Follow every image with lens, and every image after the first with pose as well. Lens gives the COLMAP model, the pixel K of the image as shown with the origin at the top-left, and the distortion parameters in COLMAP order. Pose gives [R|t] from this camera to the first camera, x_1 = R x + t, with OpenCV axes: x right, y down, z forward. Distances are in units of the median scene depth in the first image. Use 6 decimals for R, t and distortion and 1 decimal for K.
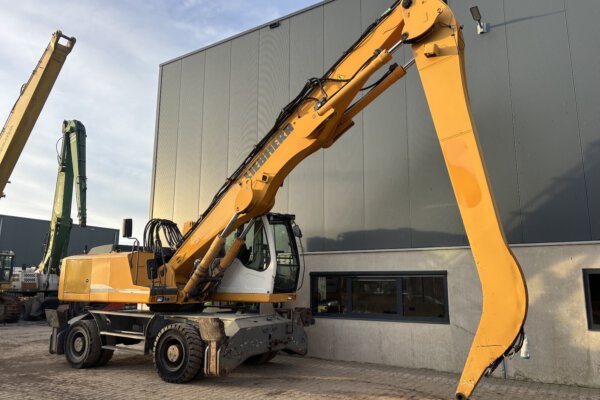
lens RADIAL K [[453.9, 0, 295.6], [0, 453.9, 200.2], [0, 0, 1]] dist [0.041276, -0.056969]
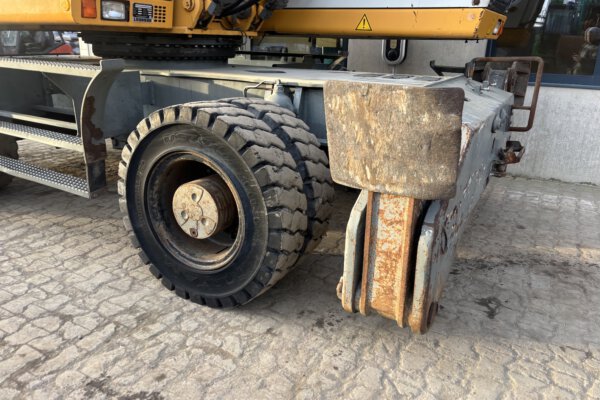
lens RADIAL K [[456.6, 0, 288.0], [0, 456.6, 193.9], [0, 0, 1]] dist [0.041992, -0.054889]
pose [[0.998813, 0.000984, 0.048691, -0.206322], [-0.024333, 0.876134, 0.481452, 0.177705], [-0.042186, -0.482066, 0.875119, 0.698008]]
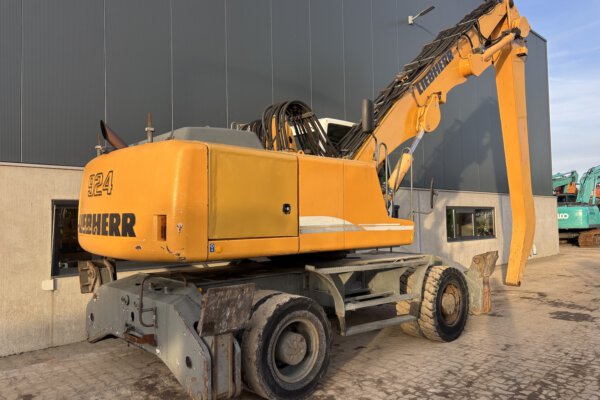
lens RADIAL K [[454.2, 0, 299.9], [0, 454.2, 203.5], [0, 0, 1]] dist [0.014543, 0.003003]
pose [[0.243841, 0.026206, 0.969461, -0.982414], [-0.167765, 0.985704, 0.015552, 0.182120], [-0.955195, -0.166433, 0.244751, 0.987582]]
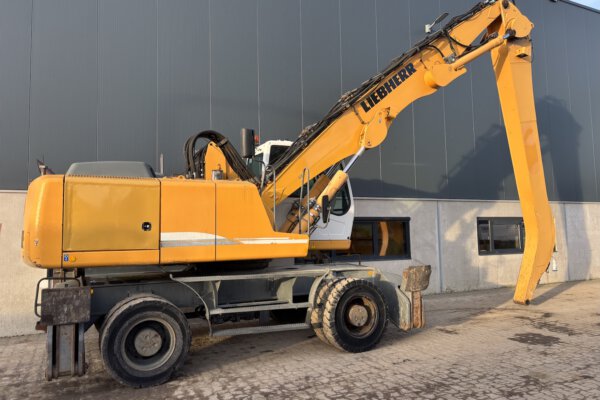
lens RADIAL K [[453.9, 0, 295.6], [0, 453.9, 200.2], [0, 0, 1]] dist [0.041276, -0.056969]
pose [[0.512310, 0.045328, 0.857604, -0.923944], [-0.145347, 0.988777, 0.034566, 0.115069], [-0.846412, -0.142359, 0.513148, 0.654774]]
